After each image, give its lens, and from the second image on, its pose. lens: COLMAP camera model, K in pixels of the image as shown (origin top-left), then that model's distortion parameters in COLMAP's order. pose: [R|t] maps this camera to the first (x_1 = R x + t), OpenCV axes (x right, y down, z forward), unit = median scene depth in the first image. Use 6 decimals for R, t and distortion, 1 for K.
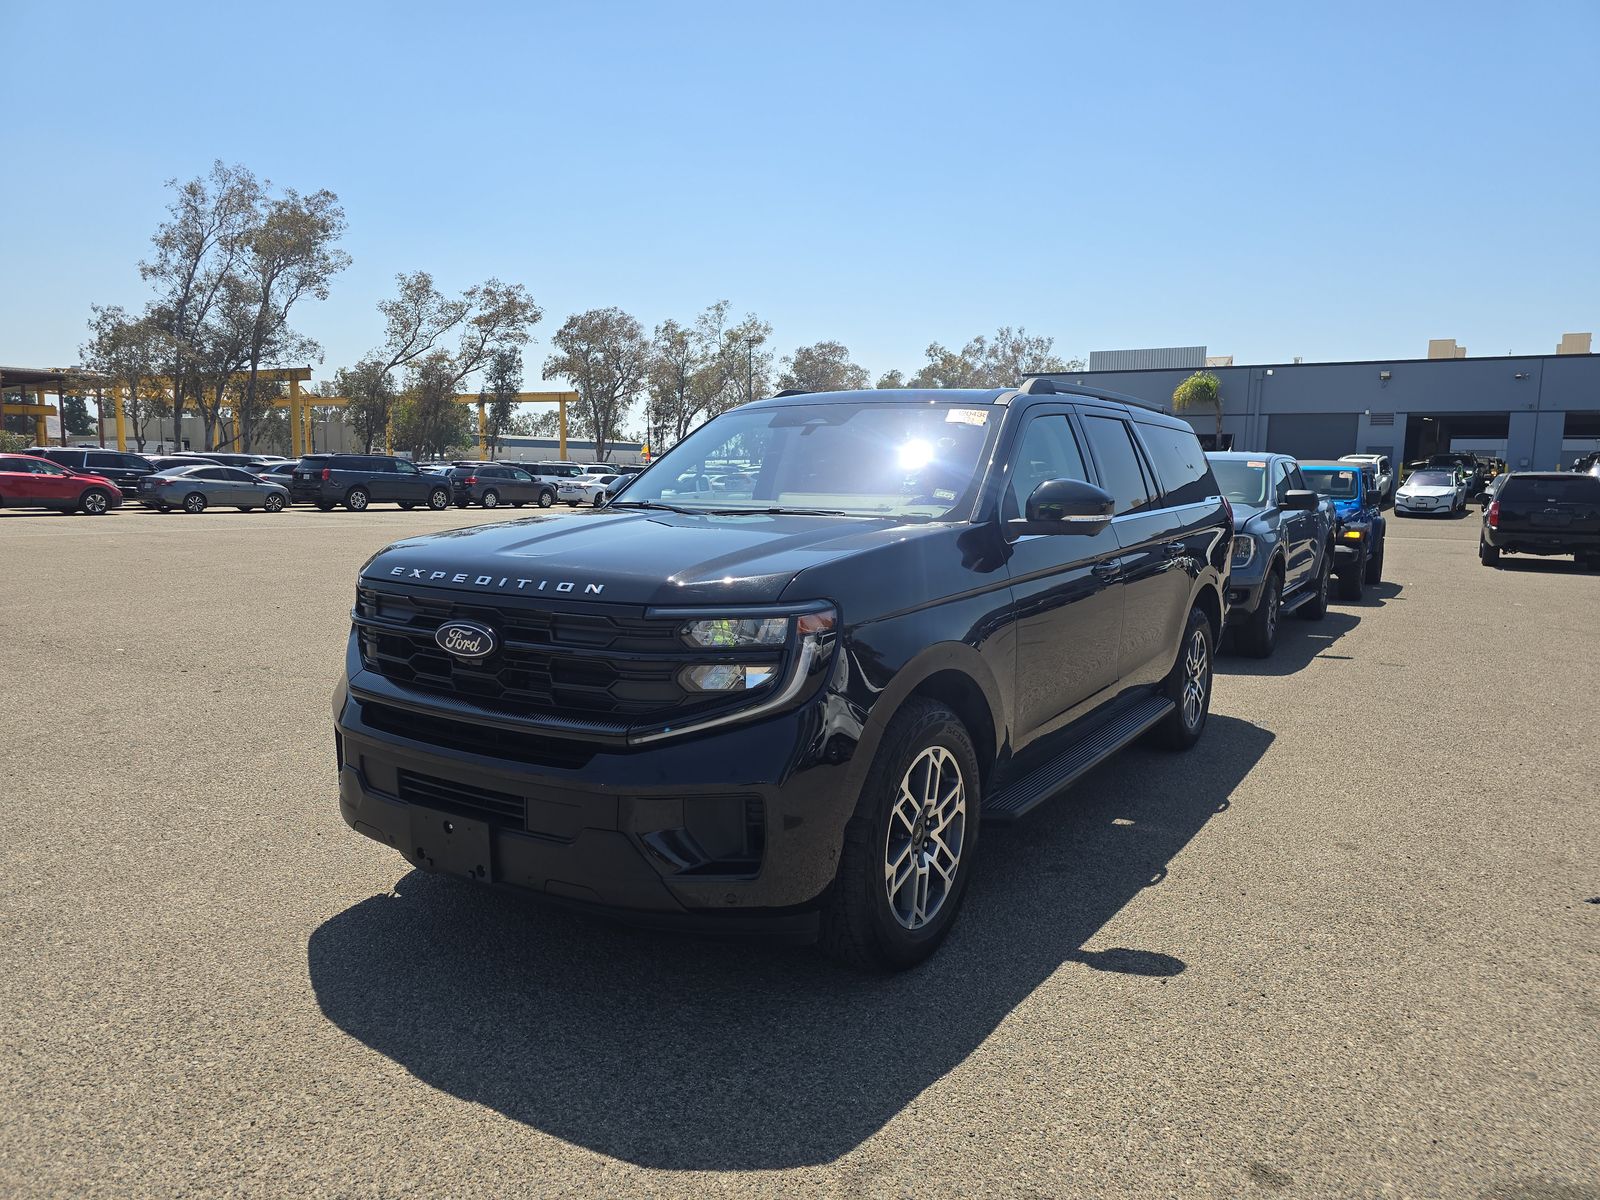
lens RADIAL K [[1085.7, 0, 798.7], [0, 1085.7, 624.0], [0, 0, 1]] dist [0.050449, 0.001639]
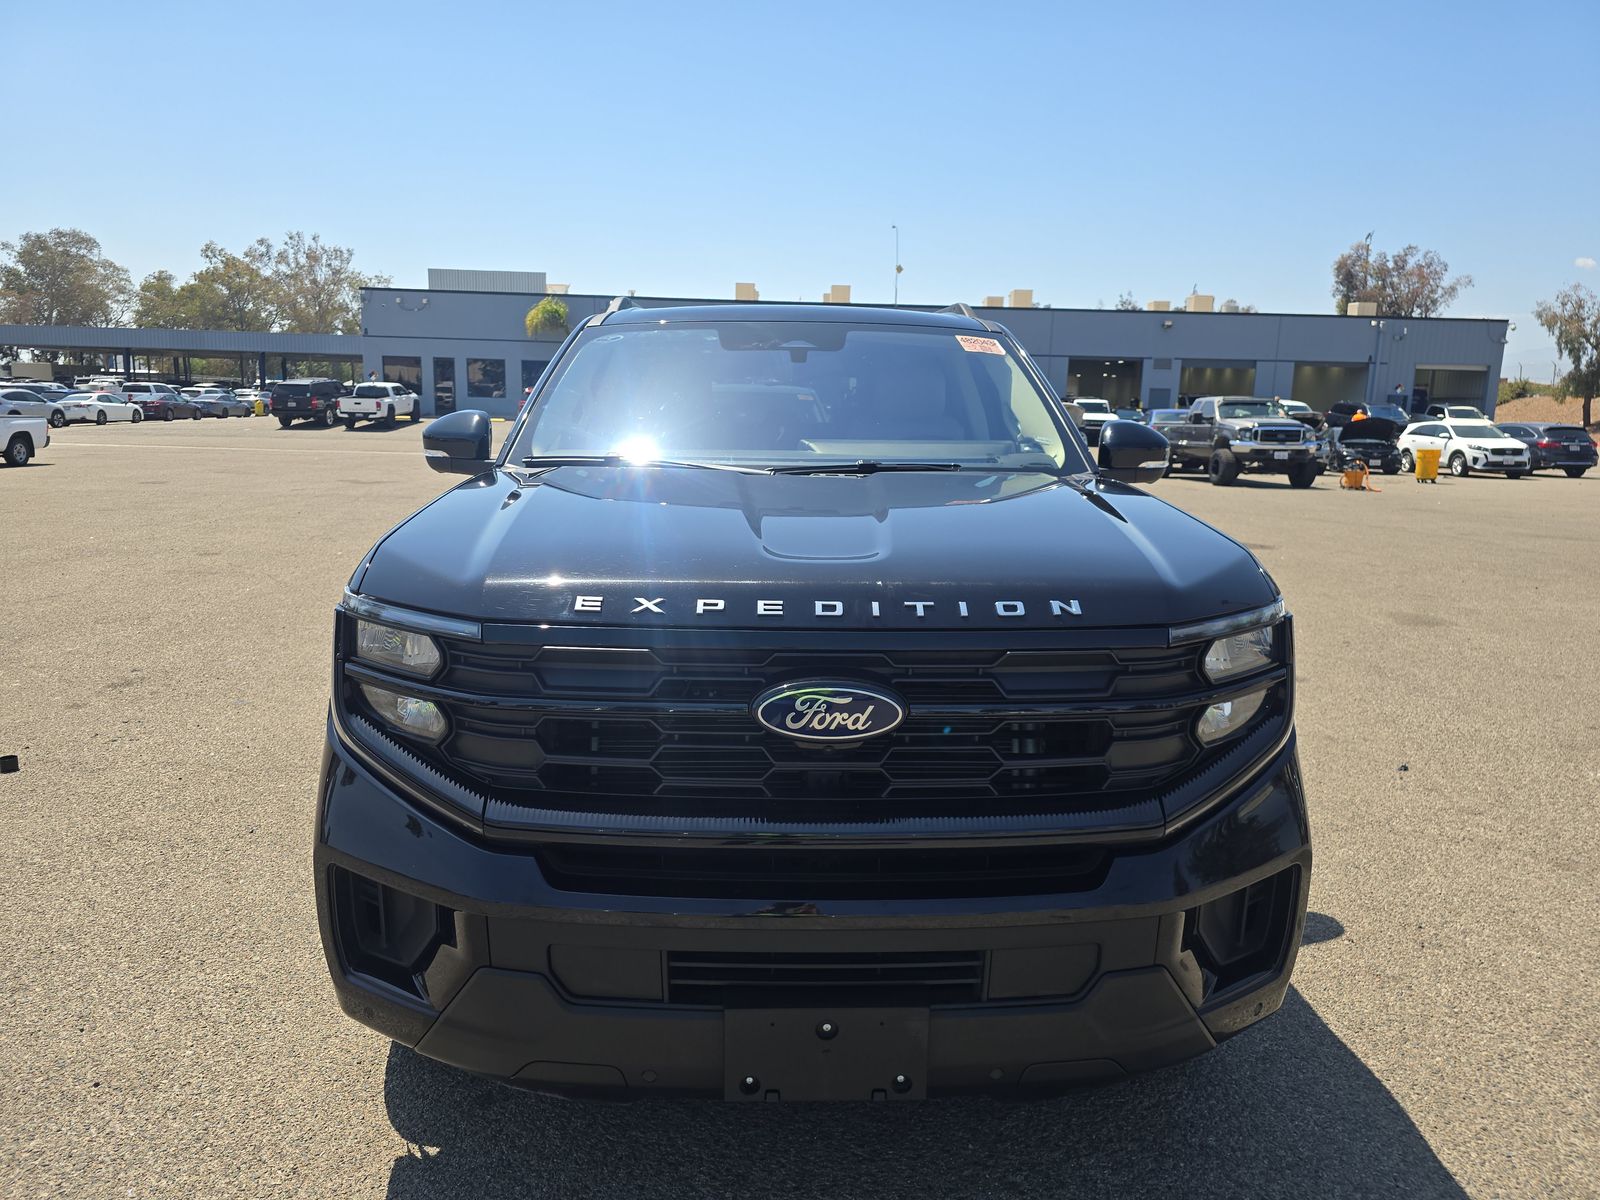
lens RADIAL K [[1084.0, 0, 800.0], [0, 1084.0, 600.0], [0, 0, 1]] dist [0.050341, -0.043119]
pose [[0.818277, -0.099993, 0.566060, -0.214298], [0.073175, 0.994862, 0.069961, -0.029285], [-0.570148, -0.015826, 0.821390, 0.175695]]
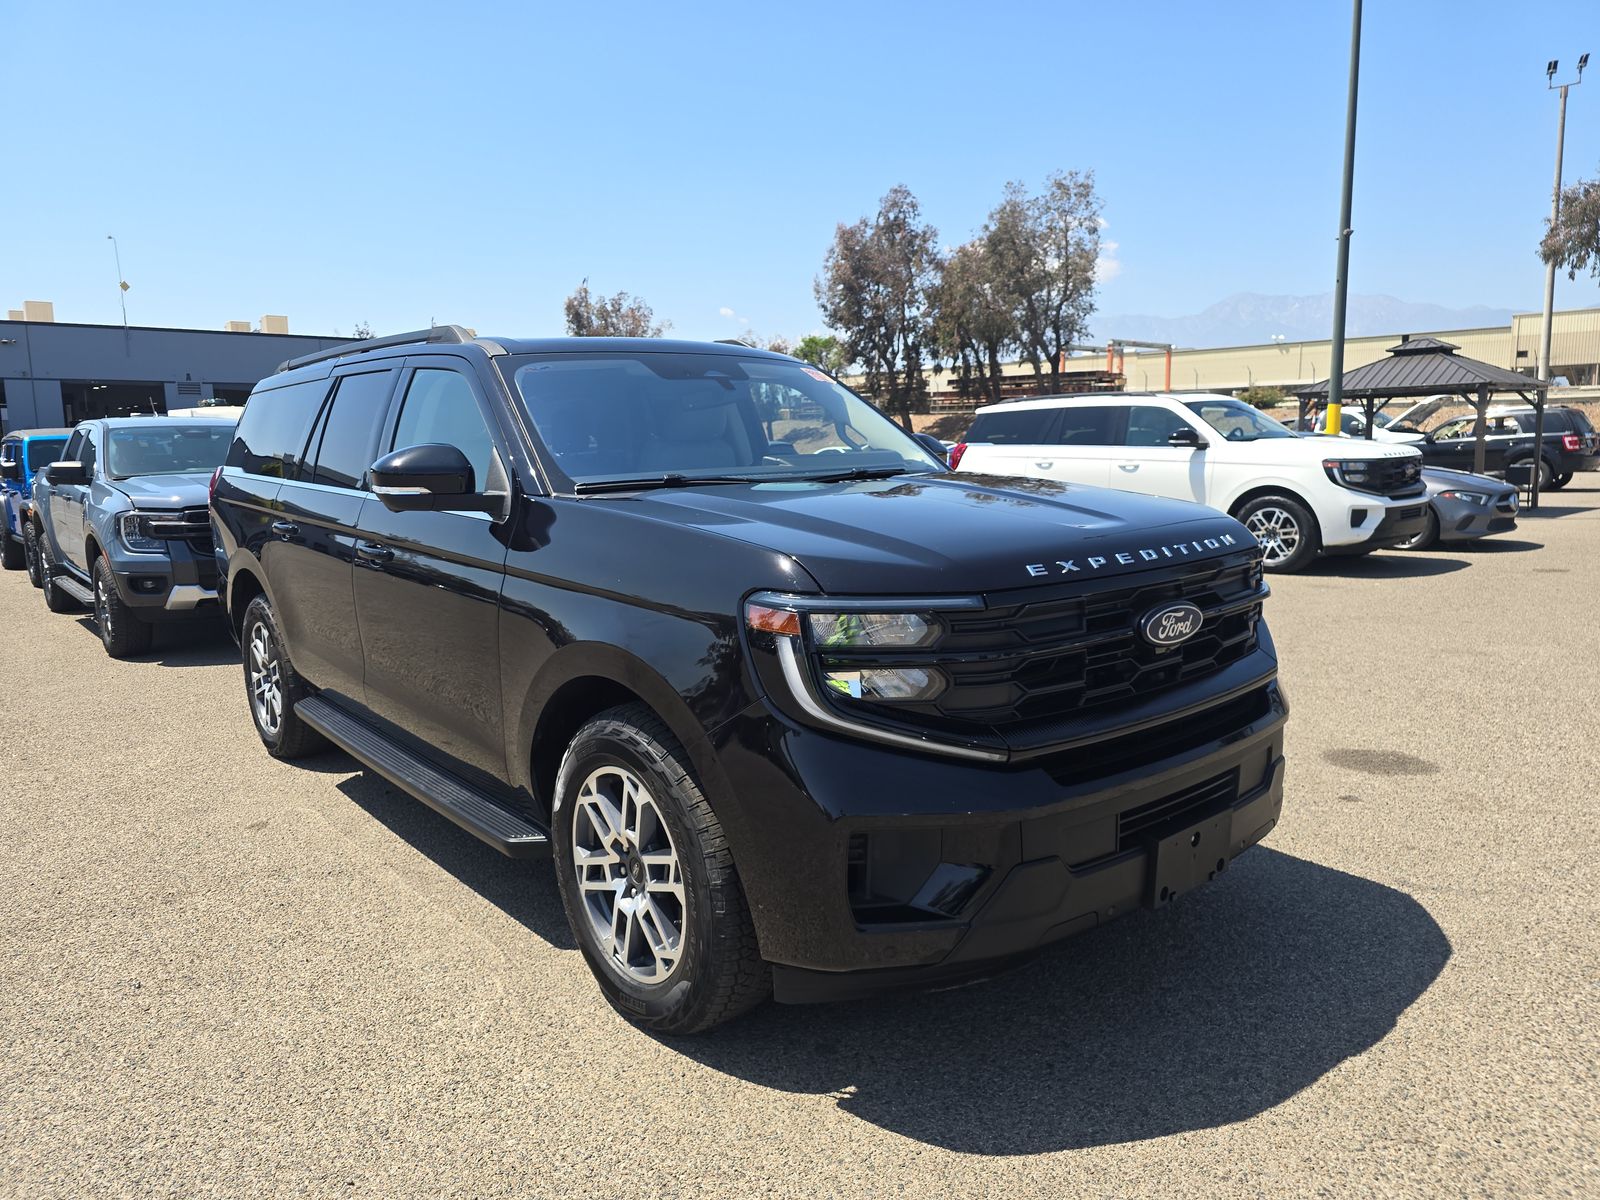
lens RADIAL K [[1084.0, 0, 800.0], [0, 1084.0, 600.0], [0, 0, 1]] dist [0.050341, -0.043119]
pose [[0.283359, -0.162841, 0.945087, -0.398350], [0.156743, 0.980091, 0.121877, -0.051430], [-0.946118, 0.113601, 0.303242, 0.337632]]
